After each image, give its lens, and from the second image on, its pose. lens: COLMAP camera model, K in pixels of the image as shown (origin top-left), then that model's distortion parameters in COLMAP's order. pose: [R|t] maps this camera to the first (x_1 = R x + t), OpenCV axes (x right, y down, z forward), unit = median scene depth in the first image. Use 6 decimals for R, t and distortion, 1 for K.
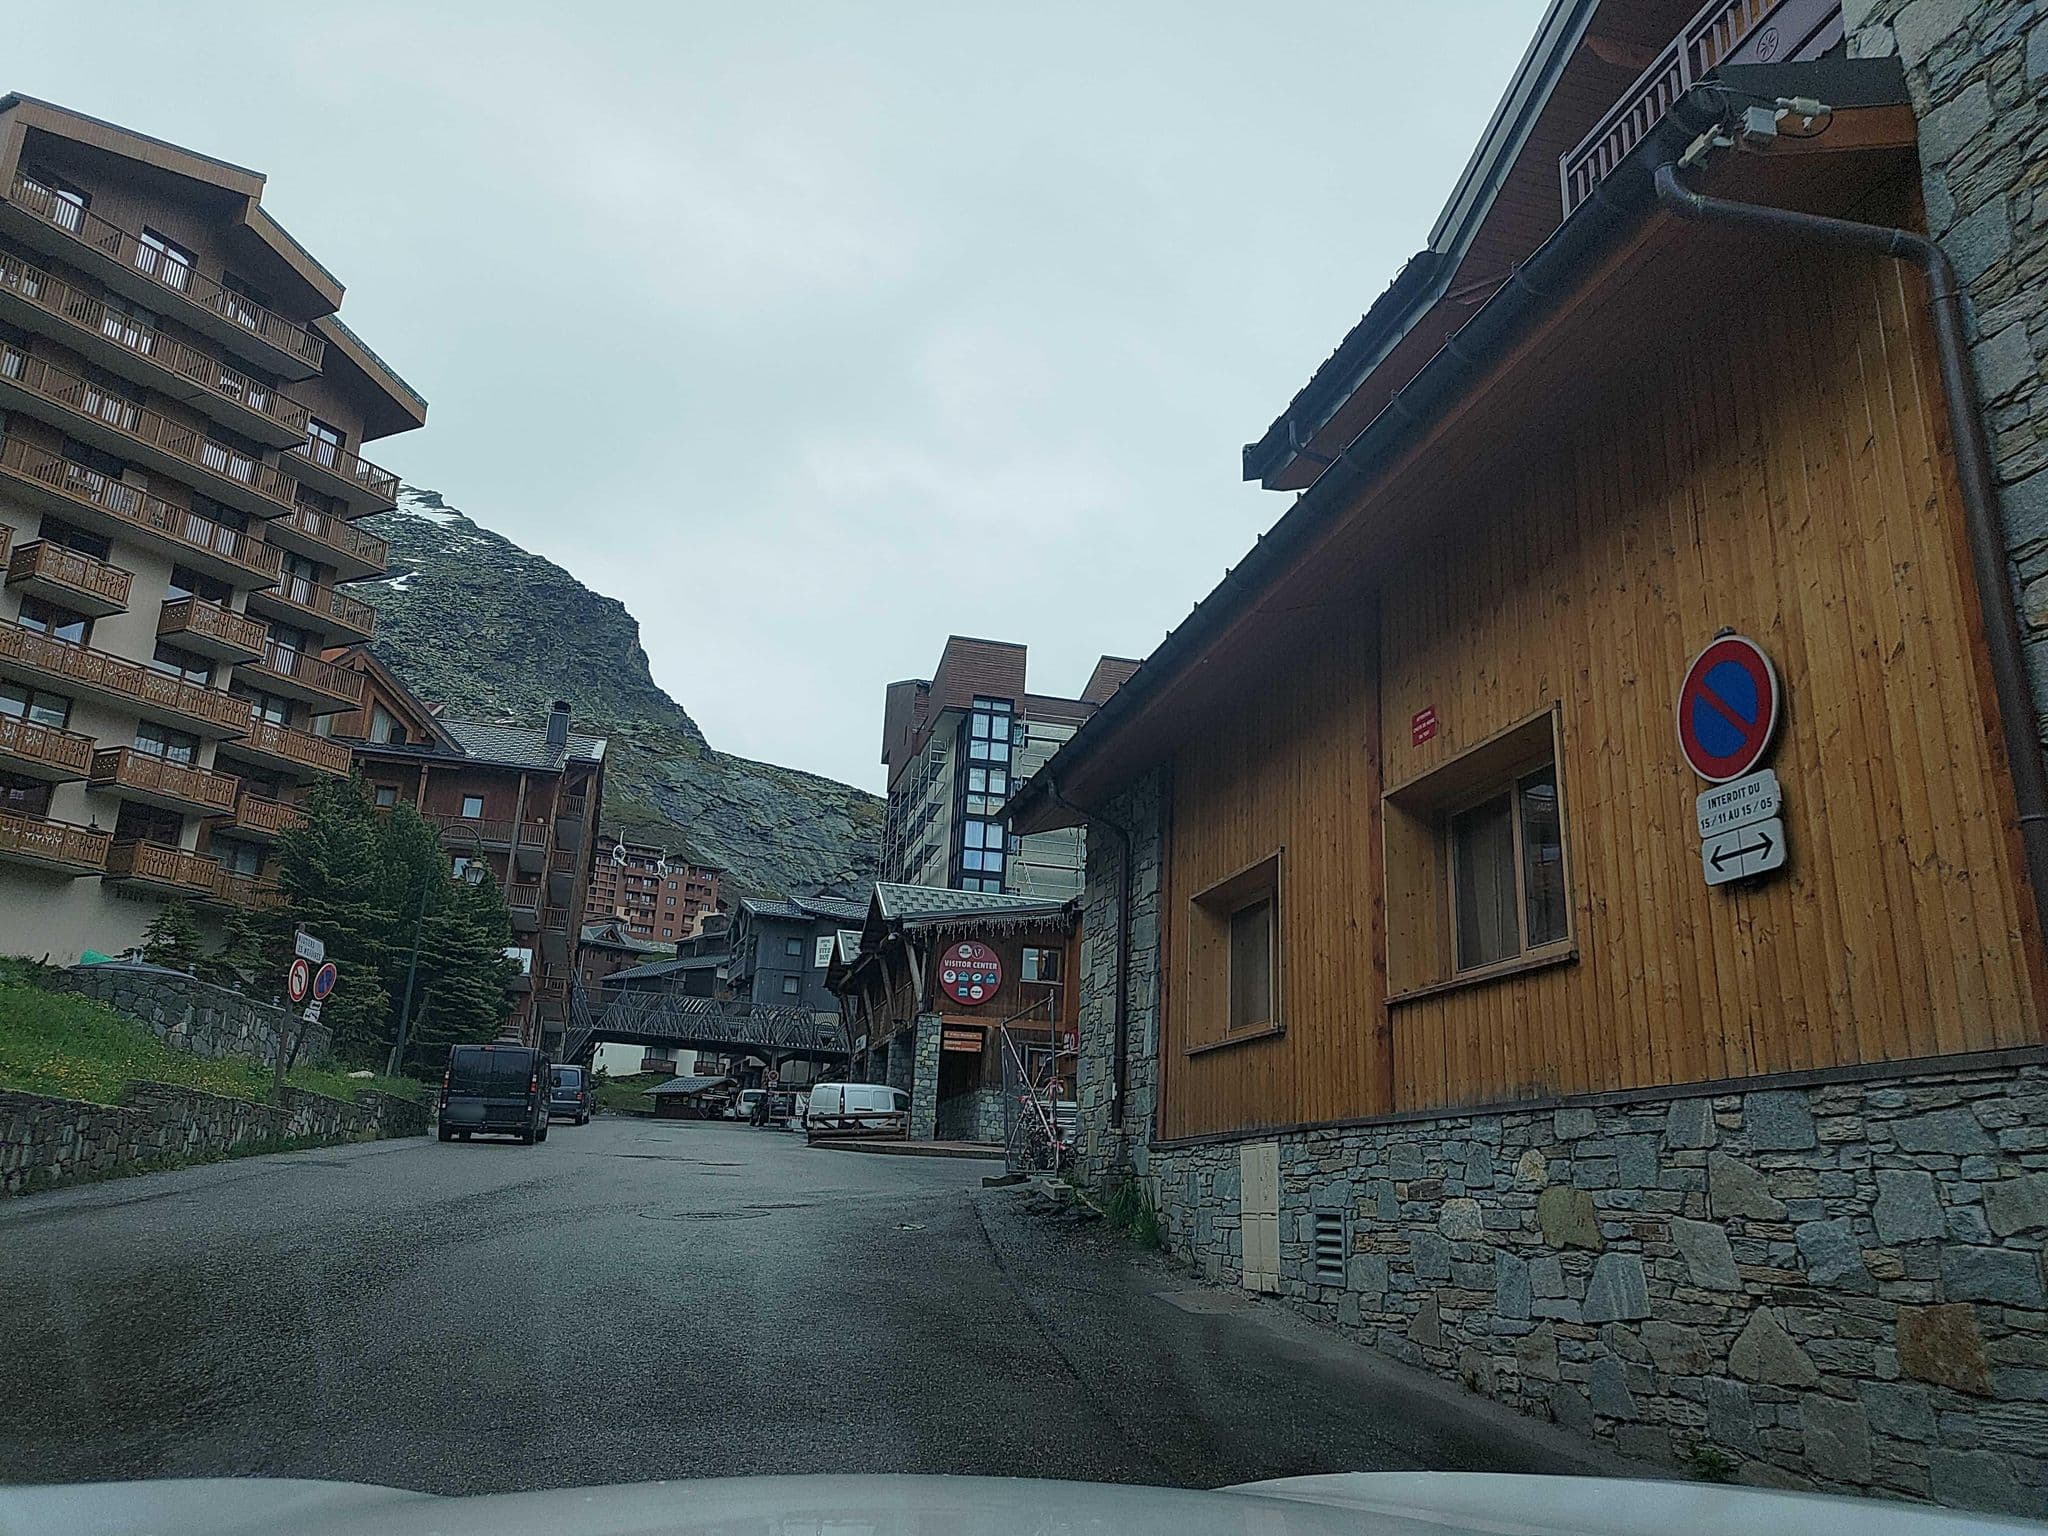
lens RADIAL K [[1498.9, 0, 1024.0], [0, 1498.9, 768.0], [0, 0, 1]] dist [0.053511, 0.000691]
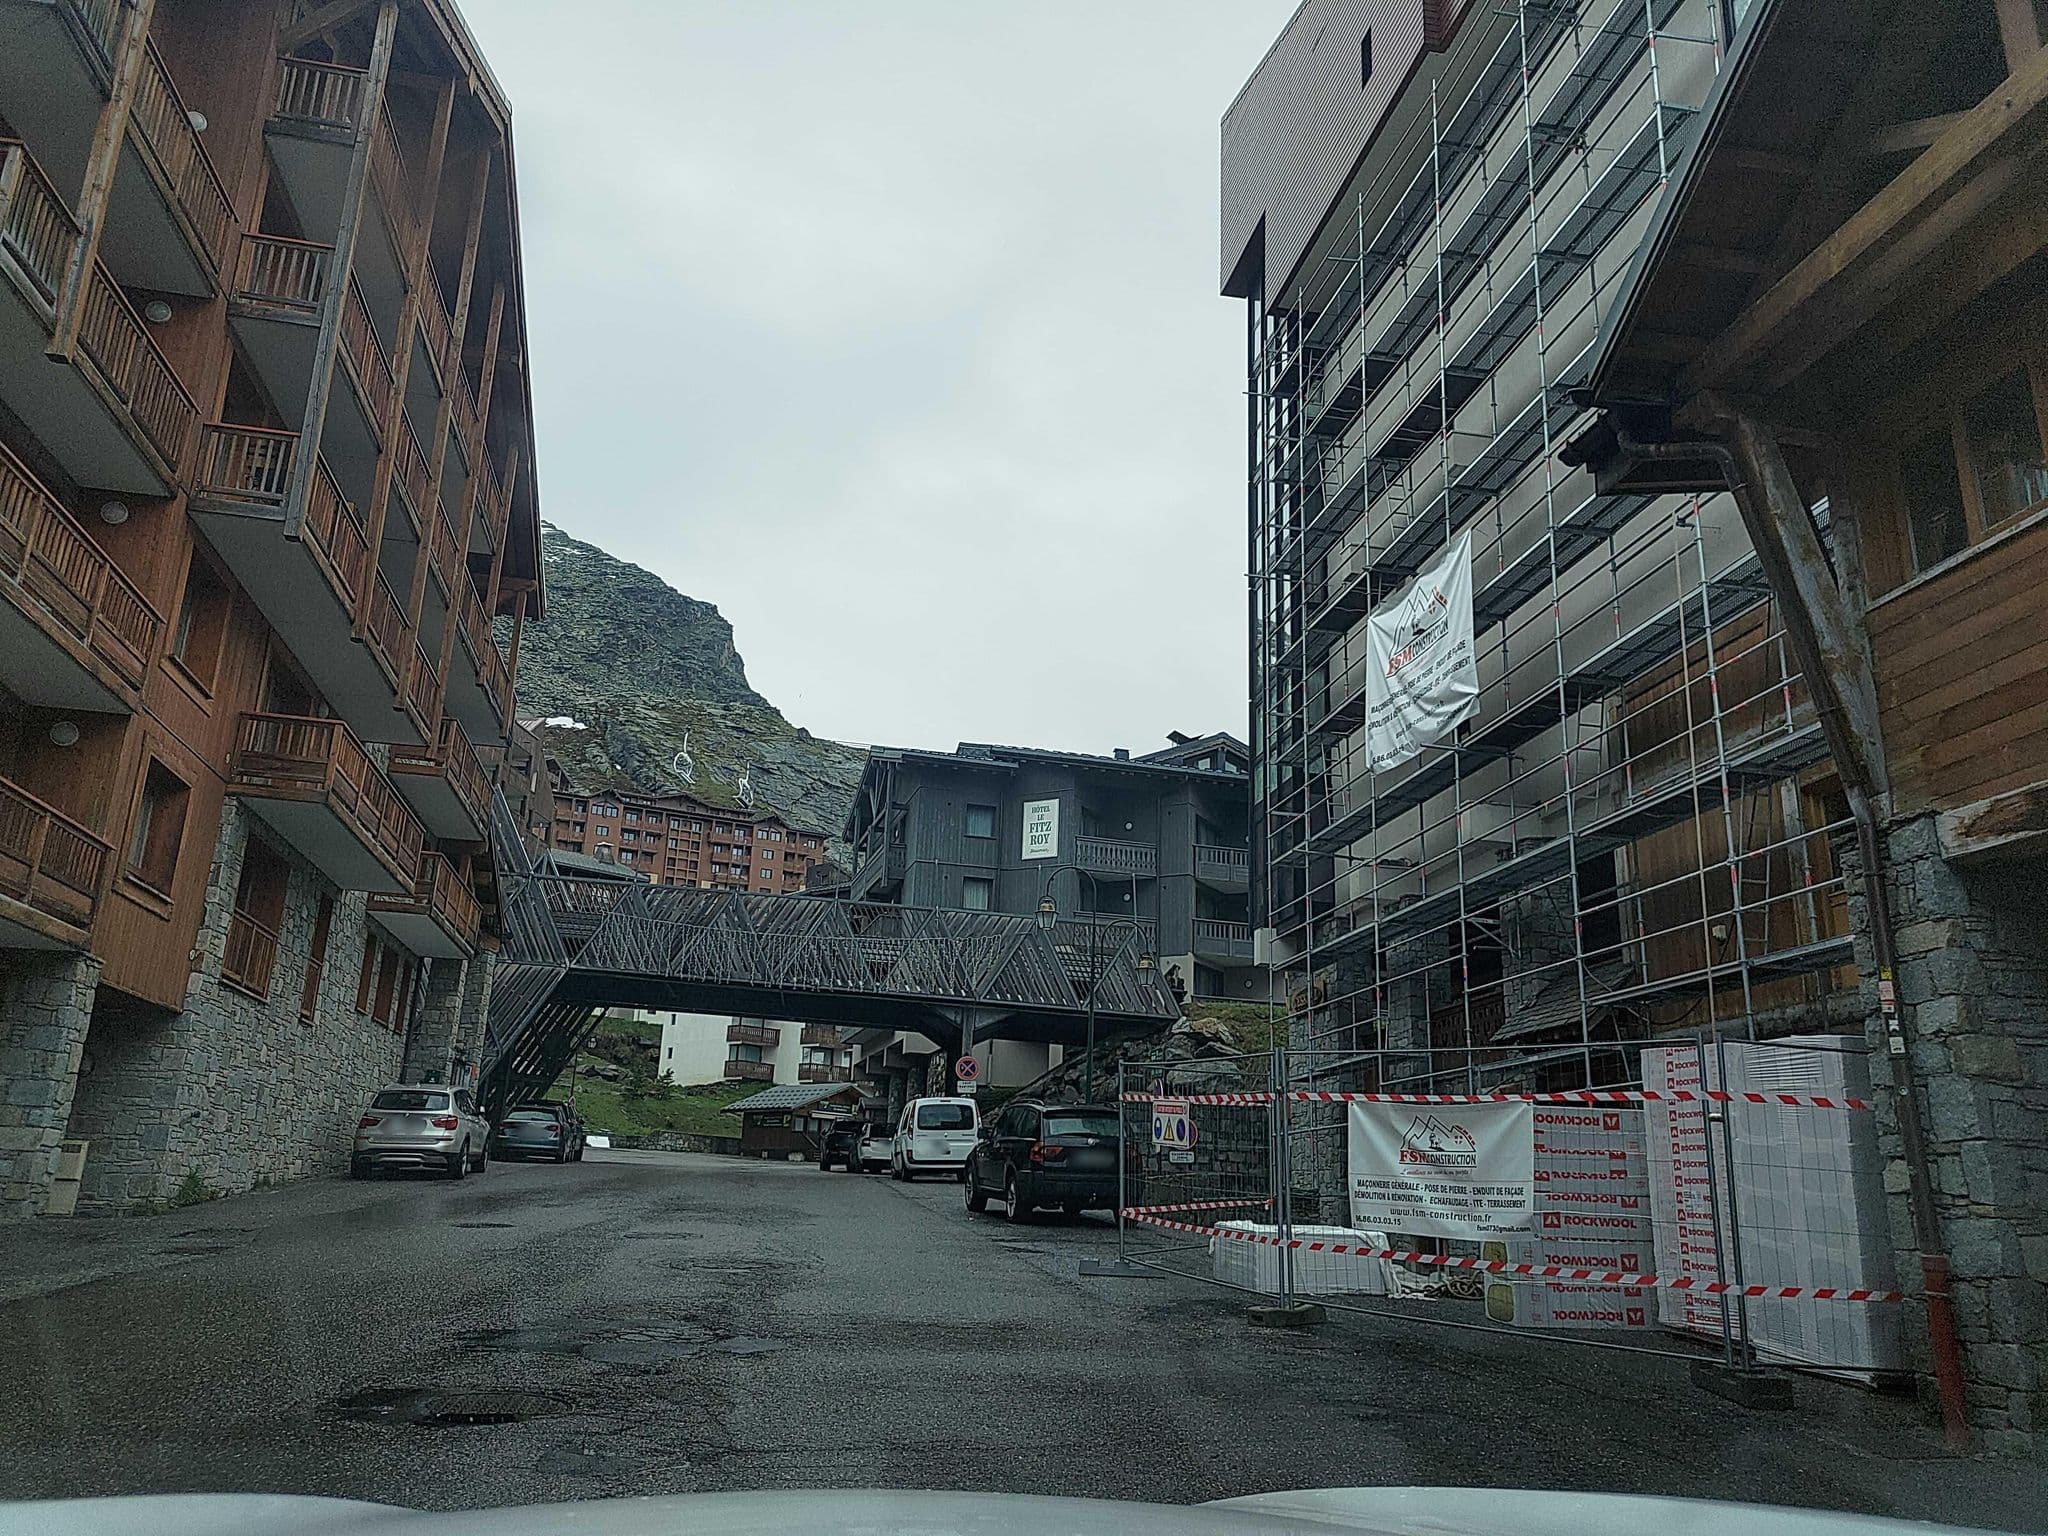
lens RADIAL K [[1498.9, 0, 1024.0], [0, 1498.9, 768.0], [0, 0, 1]] dist [0.053511, 0.000691]
pose [[0.997556, -0.029499, -0.063337, -0.104582], [0.029004, 0.999541, -0.008719, 0.105317], [0.063565, 0.006861, 0.997954, 0.486516]]
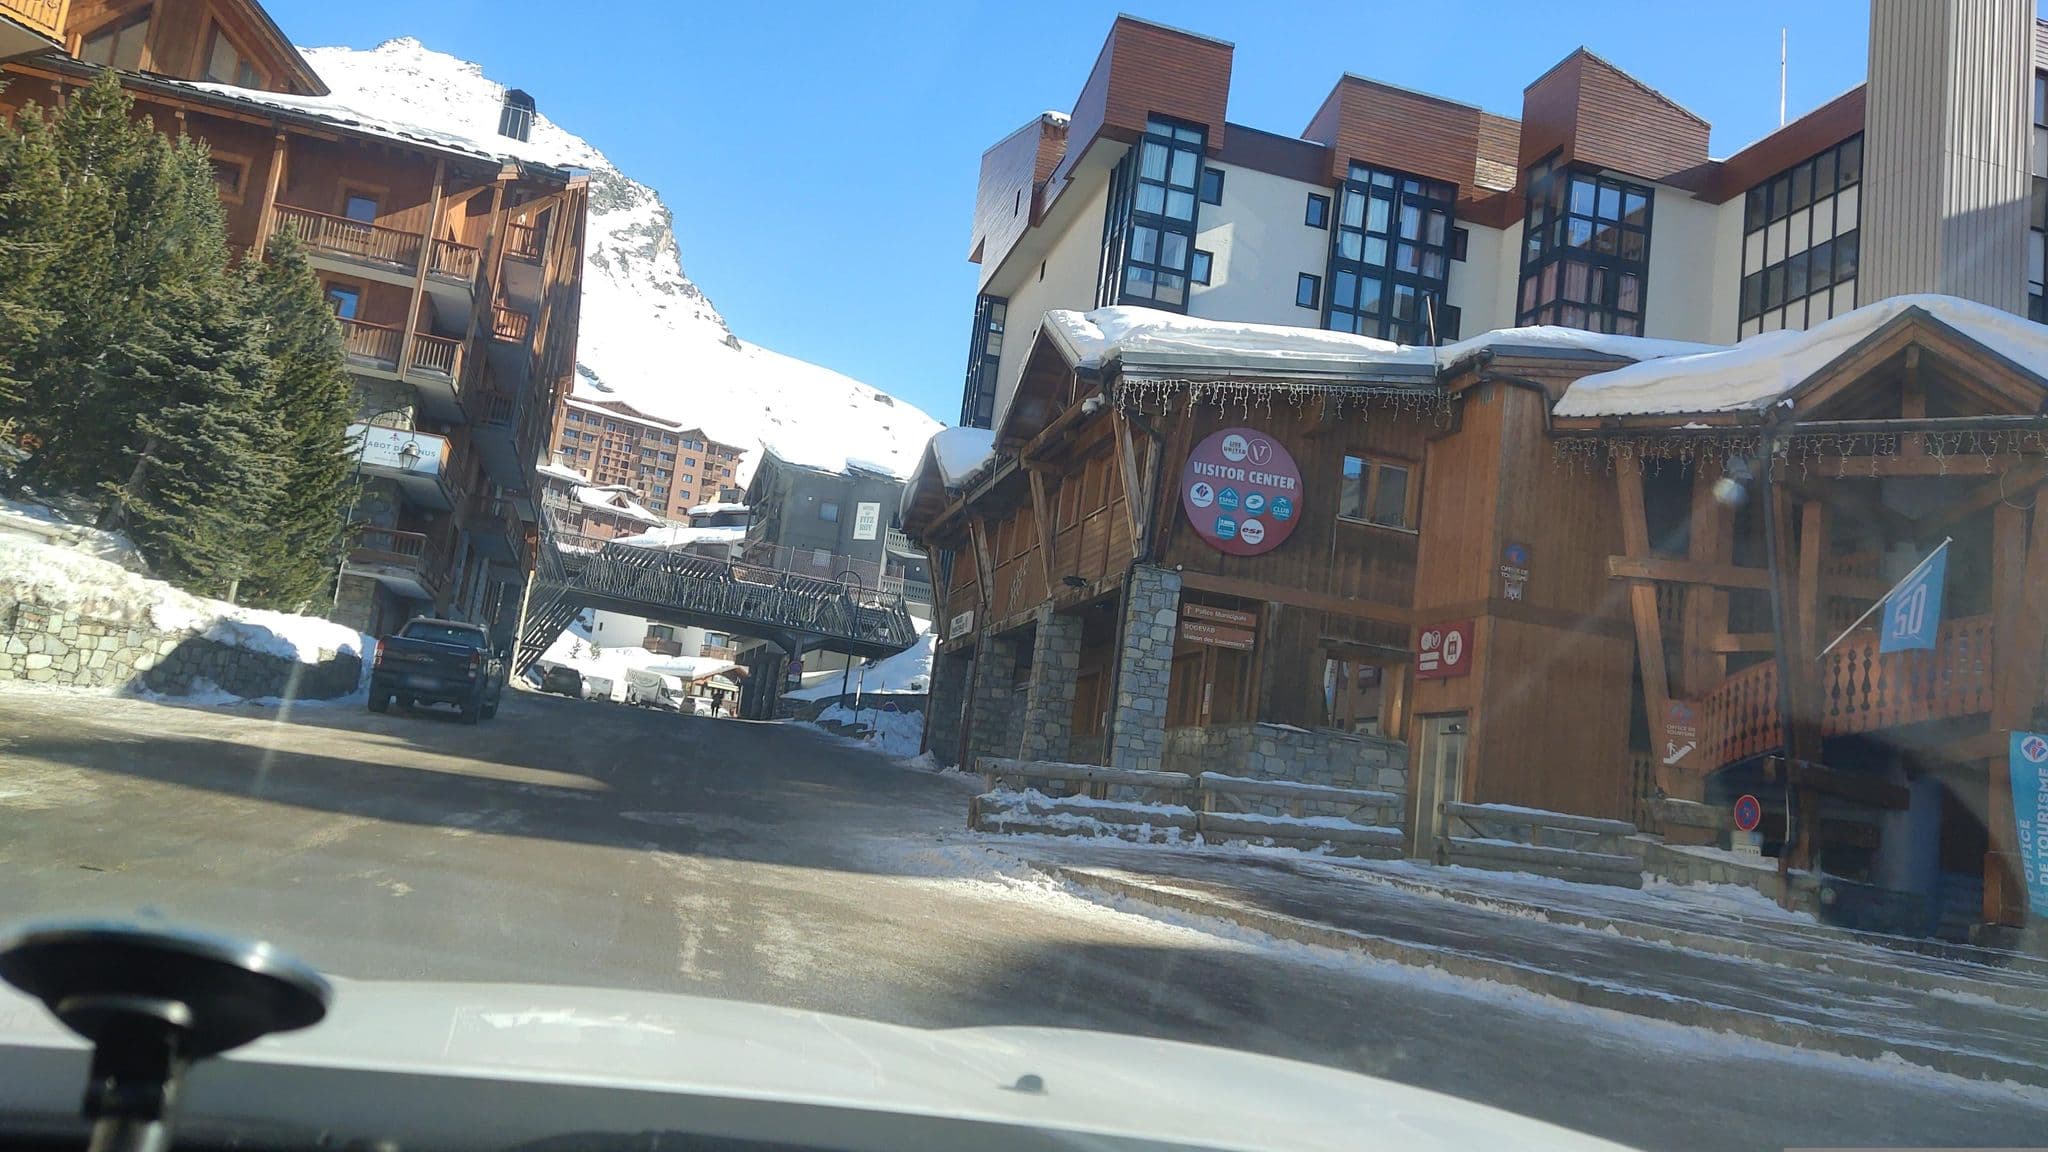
lens RADIAL K [[1493.9, 0, 1024.0], [0, 1493.9, 576.0], [0, 0, 1]] dist [-0.004832, -0.000310]
pose [[0.996897, 0.078462, -0.006327, -0.042871], [-0.077004, 0.988727, 0.128414, 0.044866], [0.016331, -0.127528, 0.991701, 0.214989]]
